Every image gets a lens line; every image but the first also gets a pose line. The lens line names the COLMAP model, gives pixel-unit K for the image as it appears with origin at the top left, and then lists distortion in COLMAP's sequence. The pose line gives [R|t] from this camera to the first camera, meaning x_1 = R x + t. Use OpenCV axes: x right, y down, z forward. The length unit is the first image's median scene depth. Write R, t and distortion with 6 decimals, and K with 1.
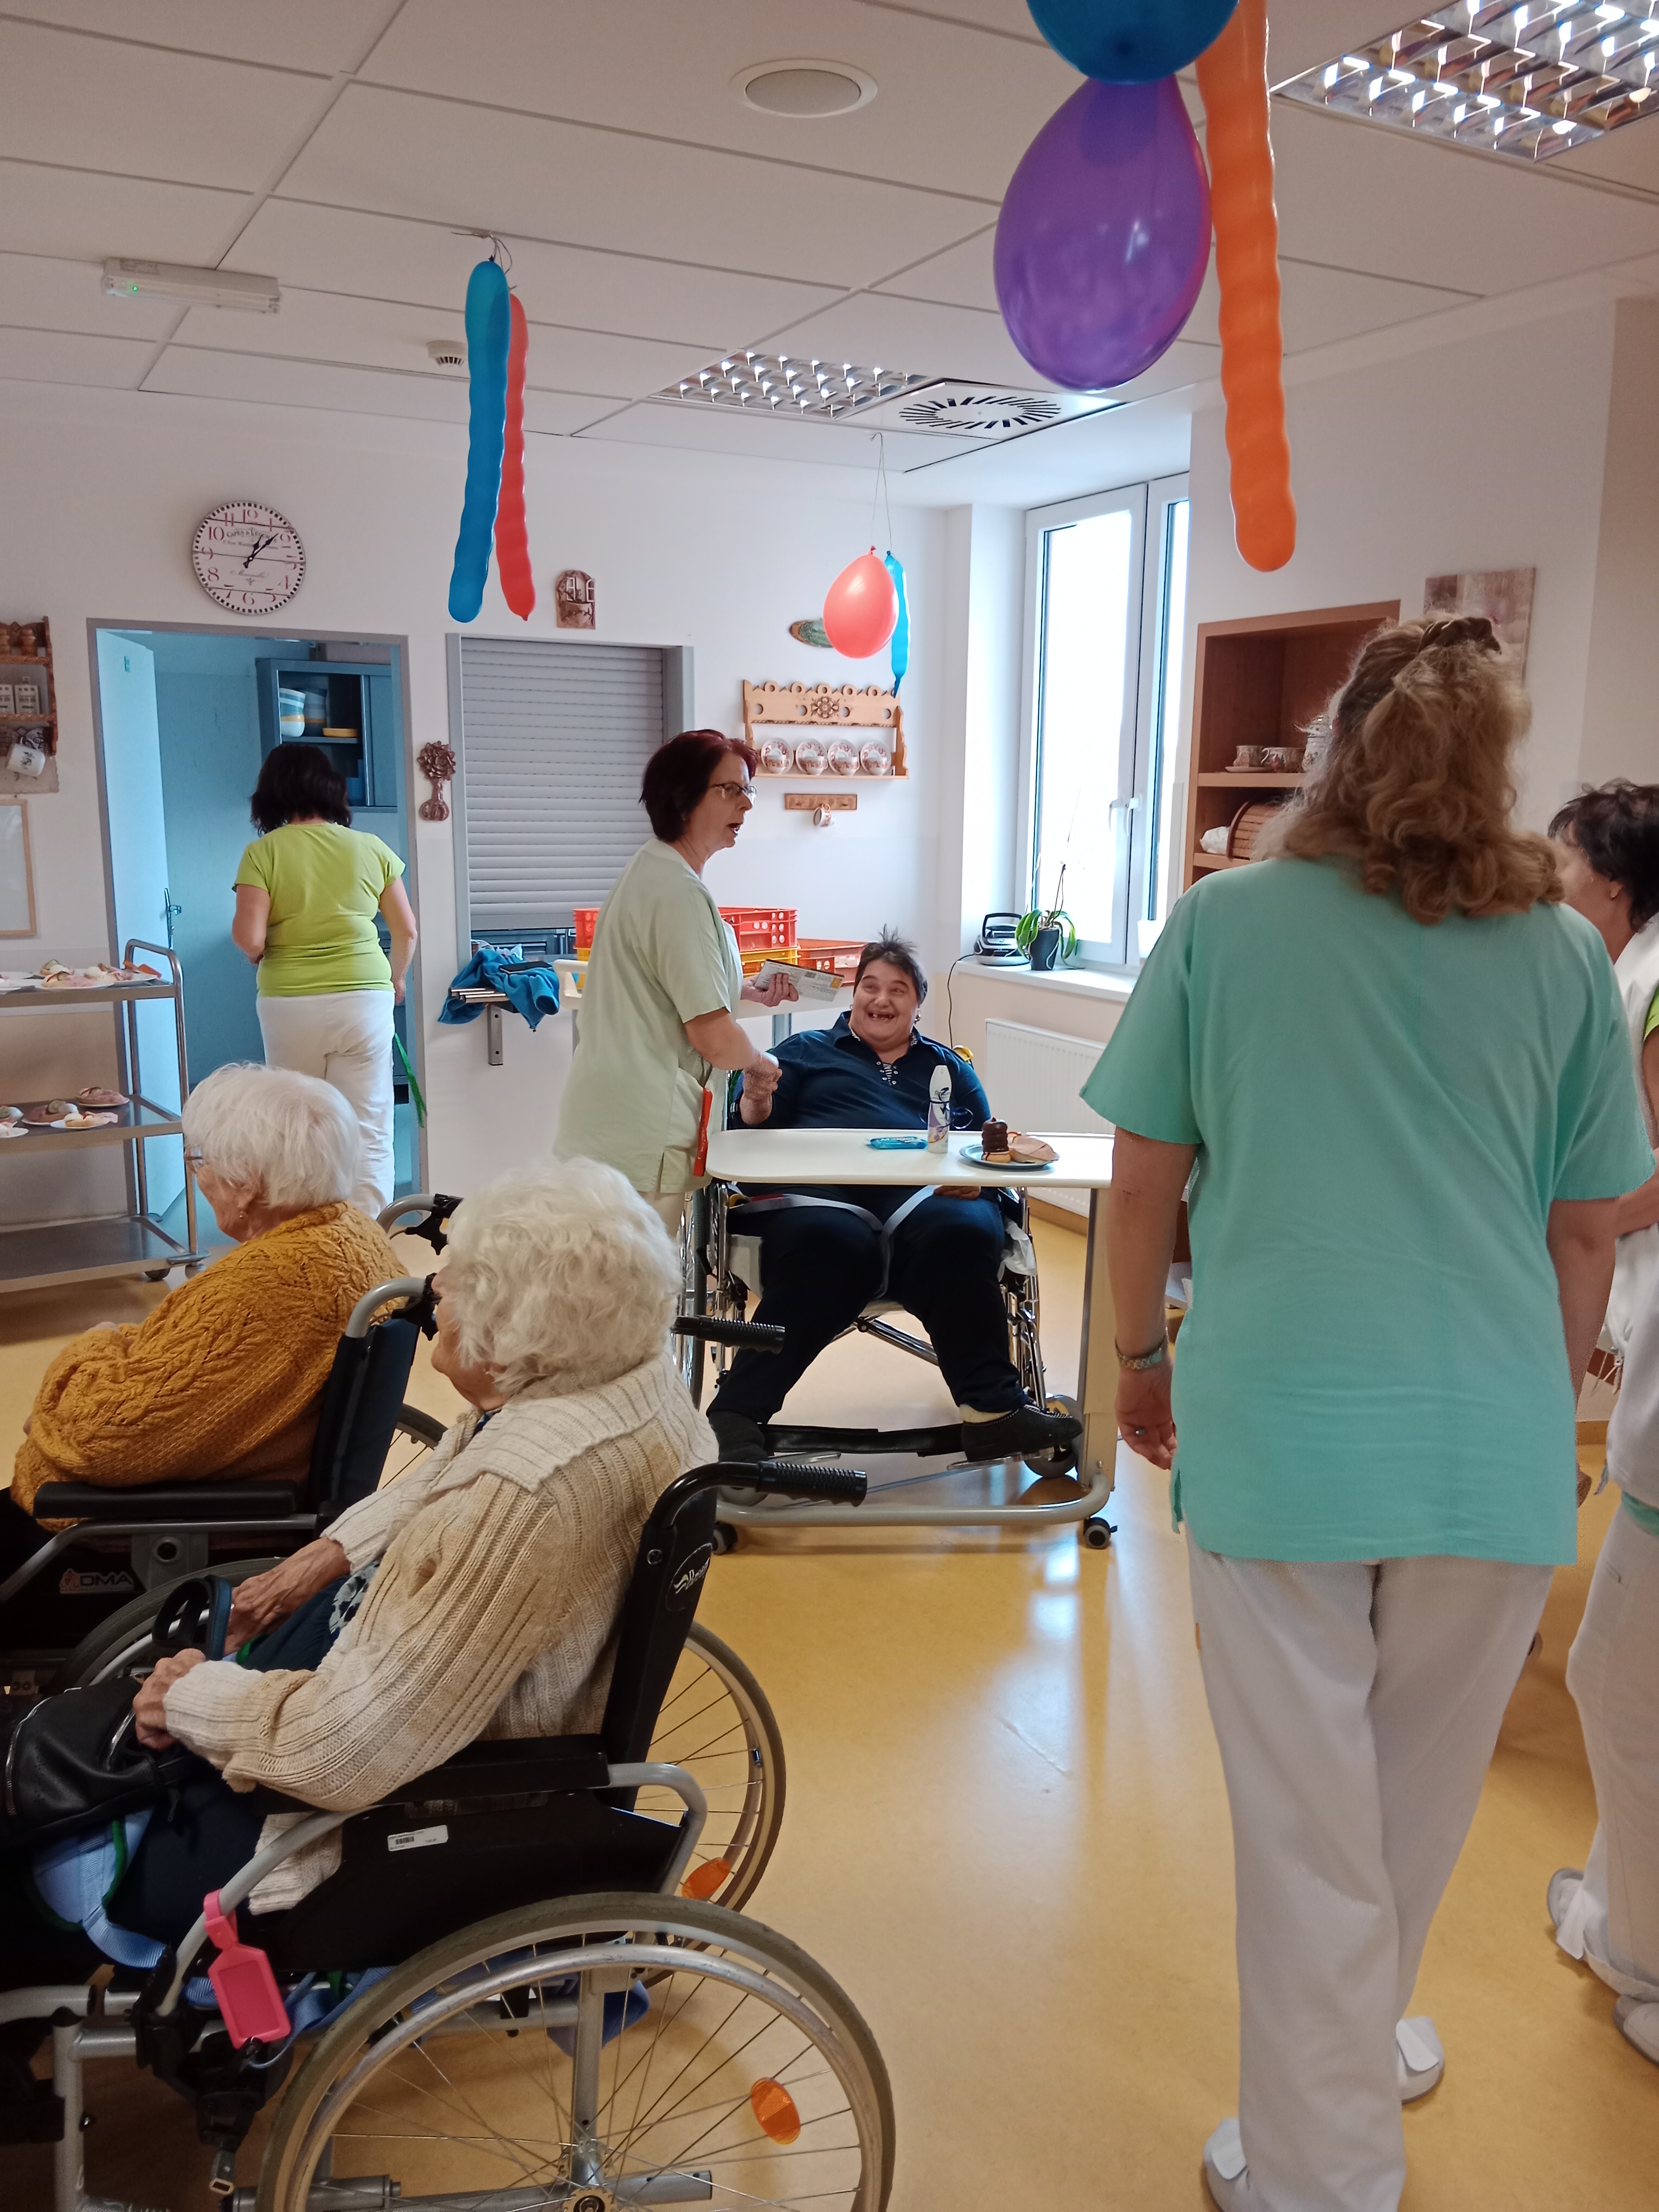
lens RADIAL K [[1725.9, 0, 824.1], [0, 1725.9, 1096.7], [0, 0, 1]] dist [0.108159, -0.199256]
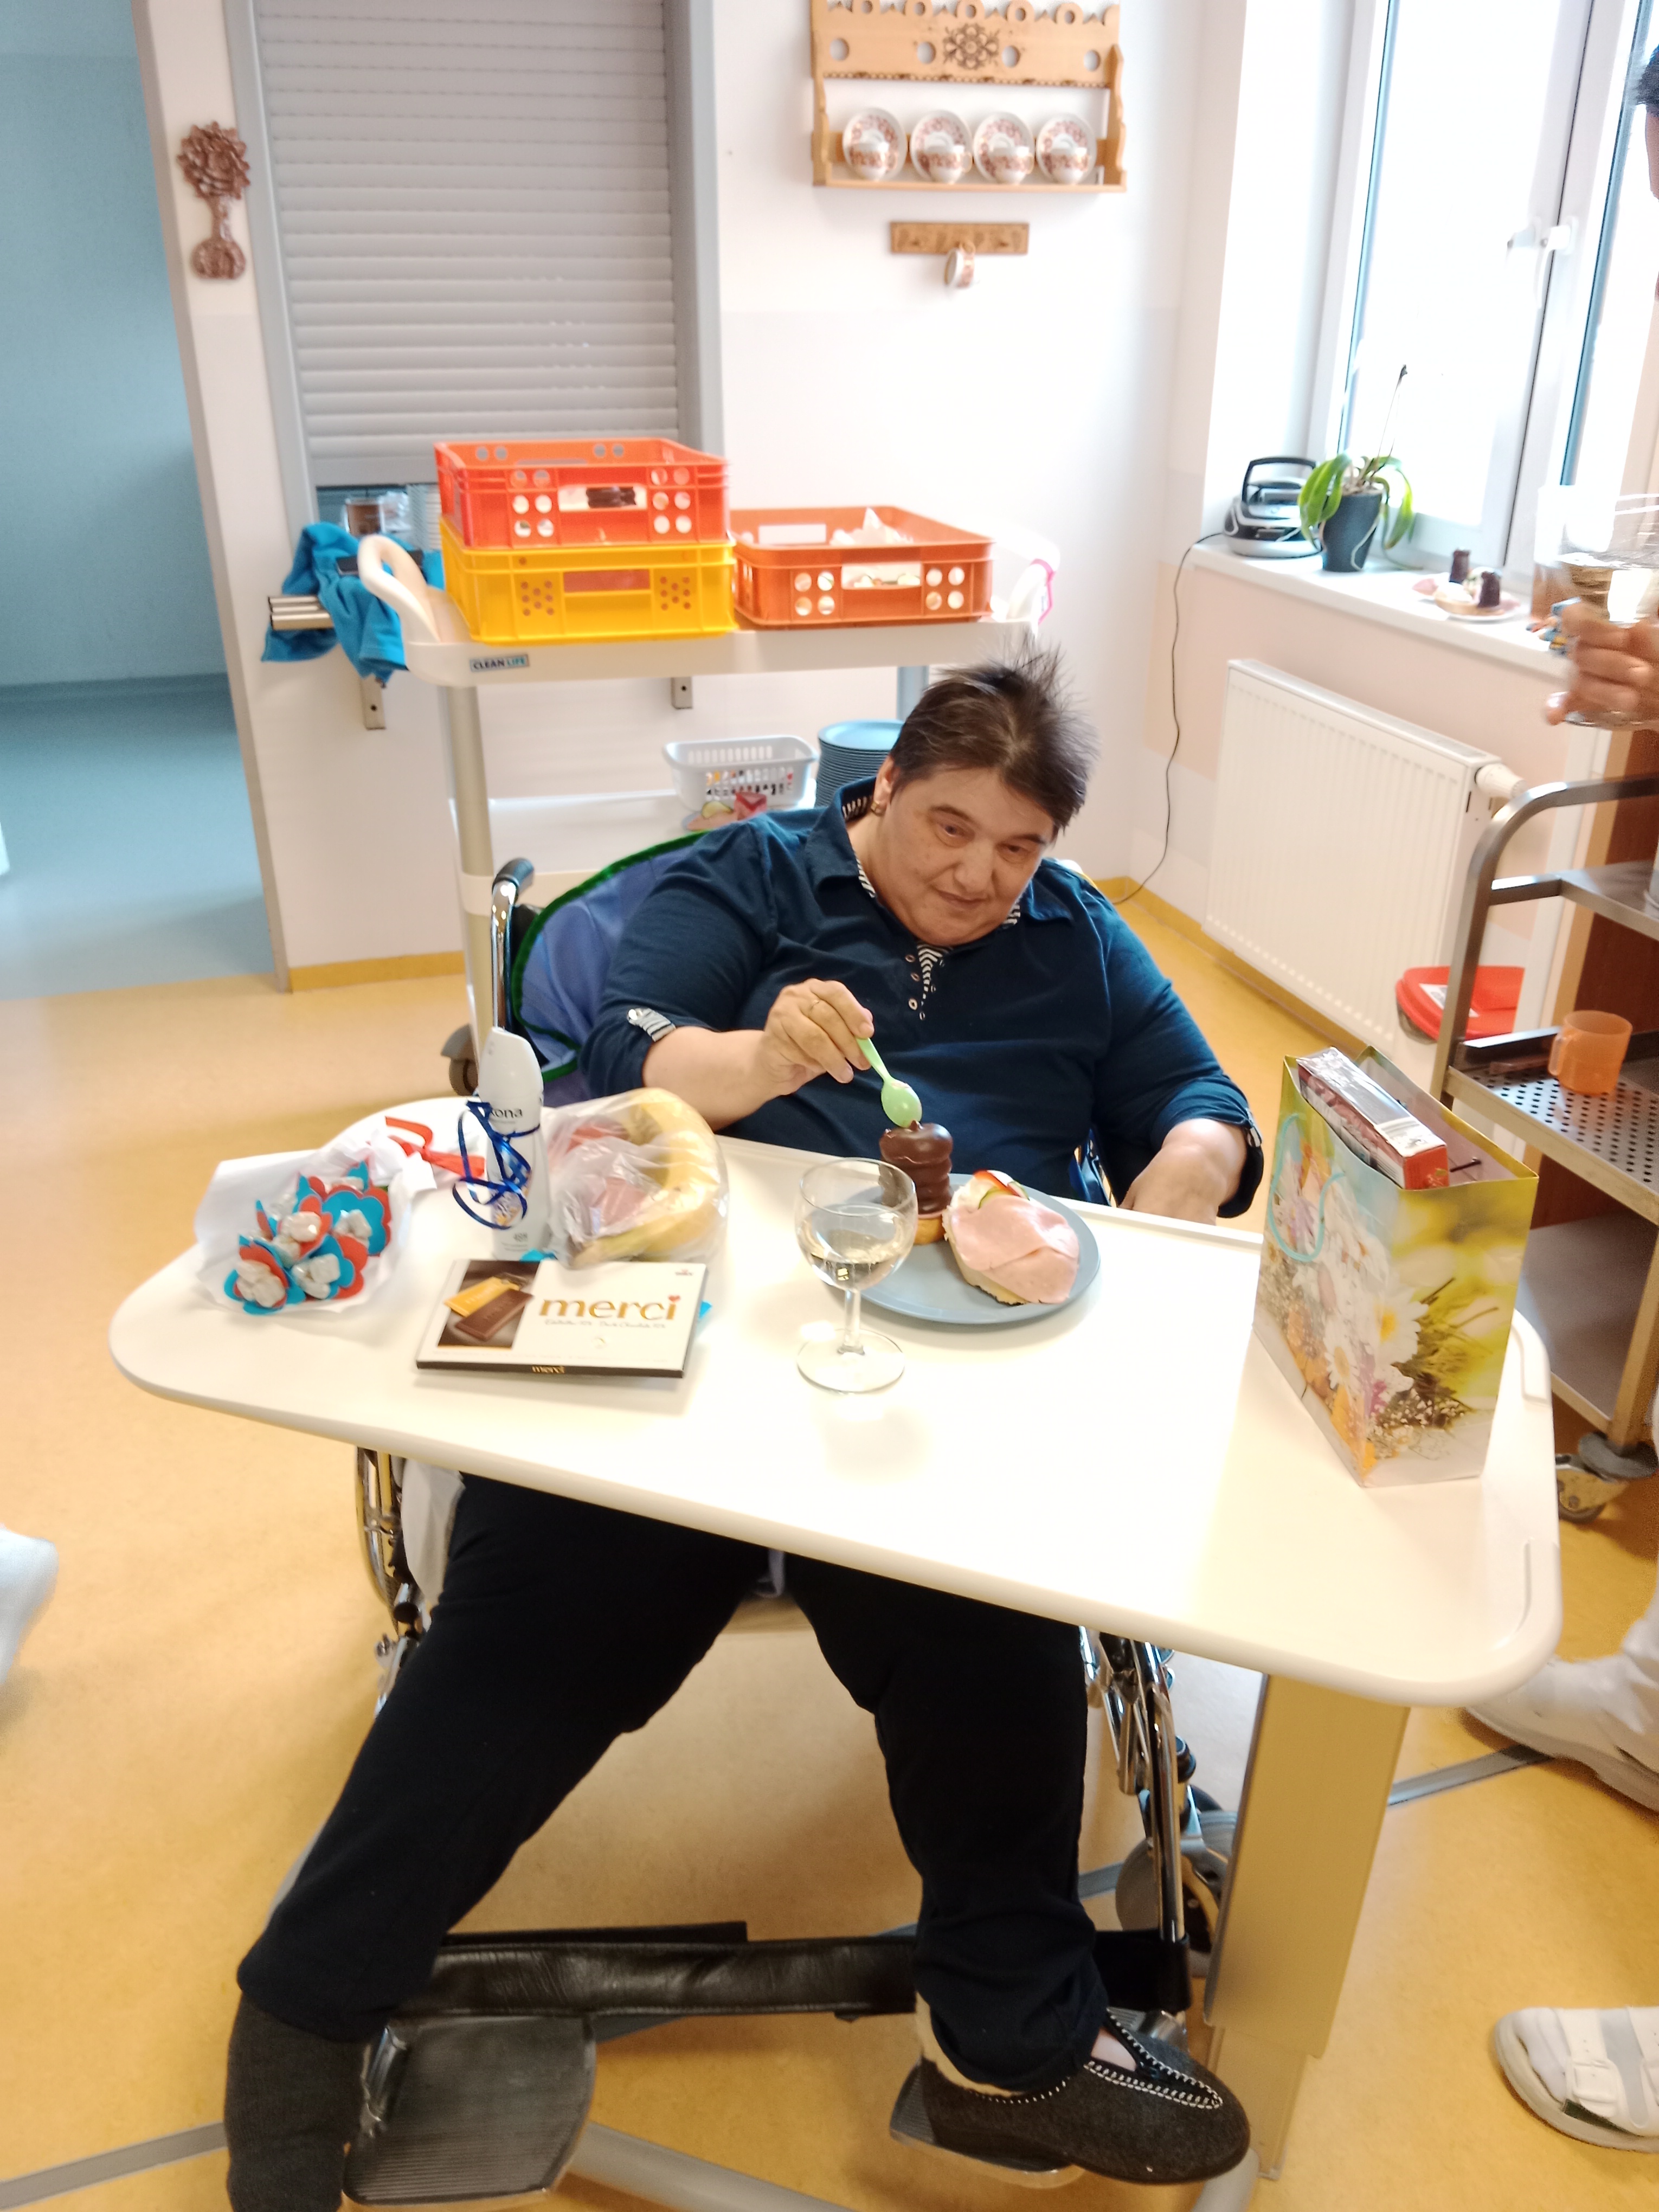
lens RADIAL K [[1725.9, 0, 824.1], [0, 1725.9, 1096.7], [0, 0, 1]] dist [0.108159, -0.199256]
pose [[0.985260, 0.068598, -0.156710, 0.062378], [-0.024012, 0.962465, 0.270342, -0.058481], [0.169373, -0.262594, 0.949925, 0.400213]]
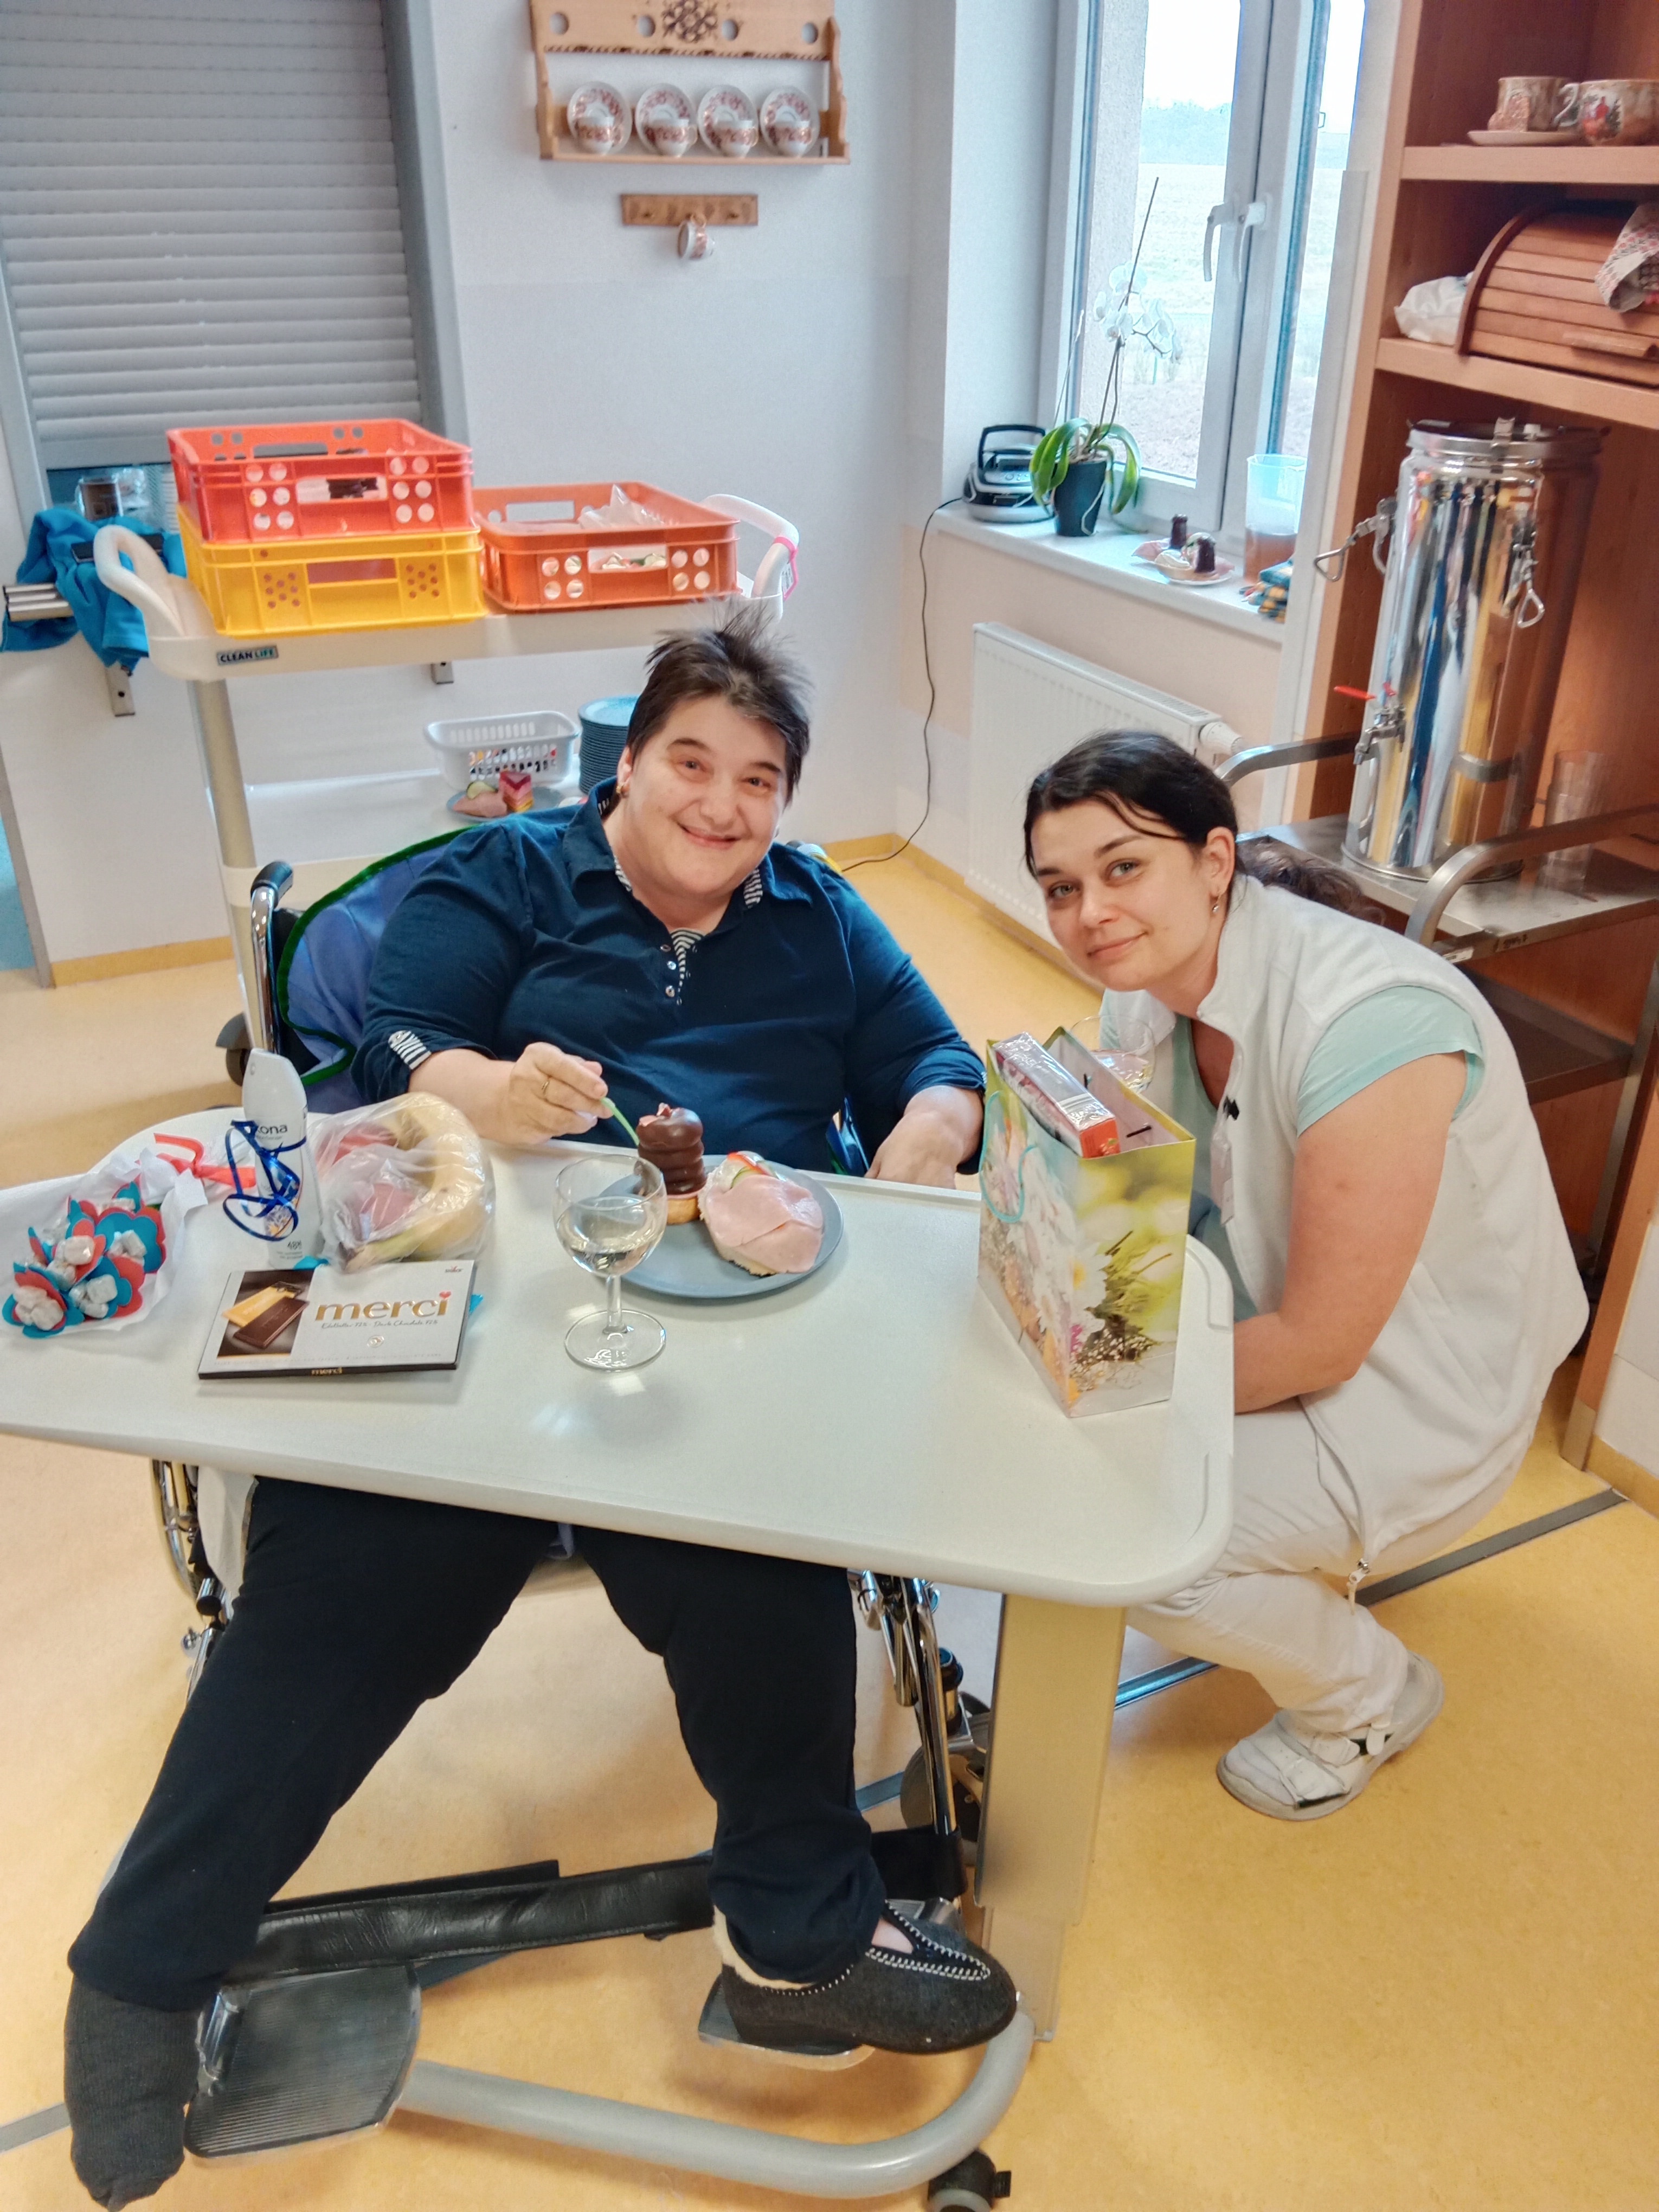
lens RADIAL K [[1725.9, 0, 824.1], [0, 1725.9, 1096.7], [0, 0, 1]] dist [0.108159, -0.199256]
pose [[0.998923, 0.014438, -0.044103, 0.071049], [-0.000533, 0.953880, 0.300186, -0.068810], [0.046403, -0.299839, 0.952861, 0.386910]]
